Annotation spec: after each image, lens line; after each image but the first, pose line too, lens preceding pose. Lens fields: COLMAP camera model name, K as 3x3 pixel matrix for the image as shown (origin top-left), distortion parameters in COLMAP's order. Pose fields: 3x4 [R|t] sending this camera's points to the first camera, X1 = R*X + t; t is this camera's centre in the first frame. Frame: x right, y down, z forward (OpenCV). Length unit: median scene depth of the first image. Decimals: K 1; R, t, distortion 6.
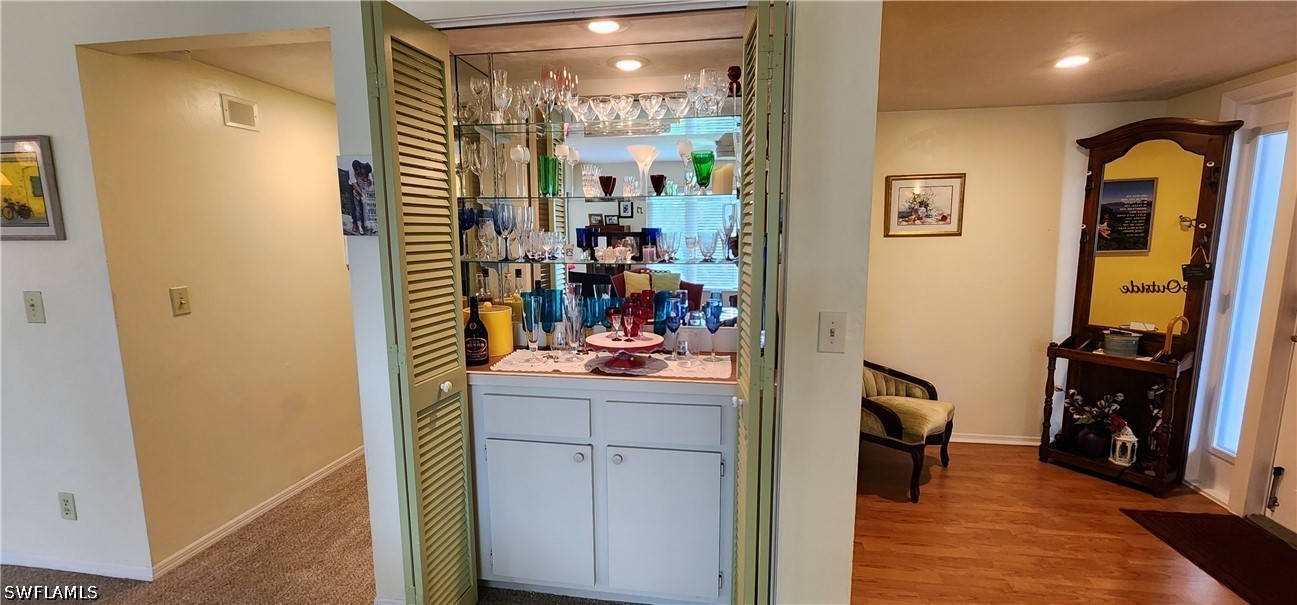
lens RADIAL K [[537.9, 0, 644.4], [0, 537.9, 307.9], [0, 0, 1]] dist [-0.000202, -0.001030]
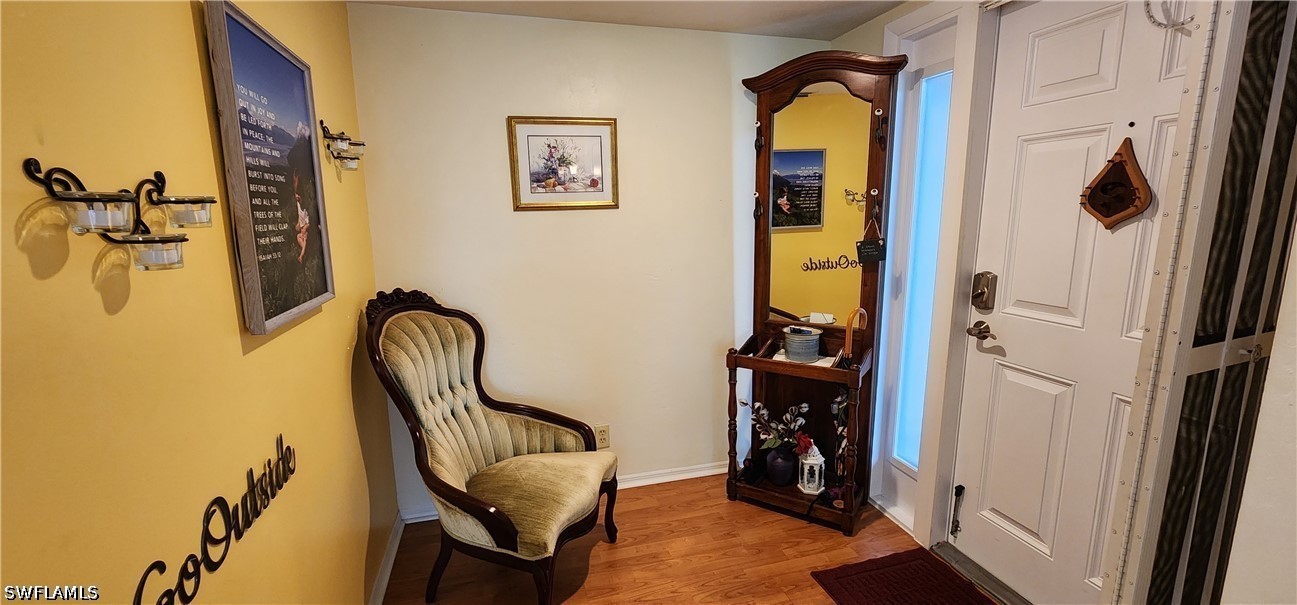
lens RADIAL K [[537.9, 0, 644.4], [0, 537.9, 307.9], [0, 0, 1]] dist [-0.000202, -0.001030]
pose [[0.906230, -0.079292, 0.415283, 0.343906], [0.066355, 0.996757, 0.045515, -0.036134], [-0.417545, -0.013691, 0.908553, 0.369528]]
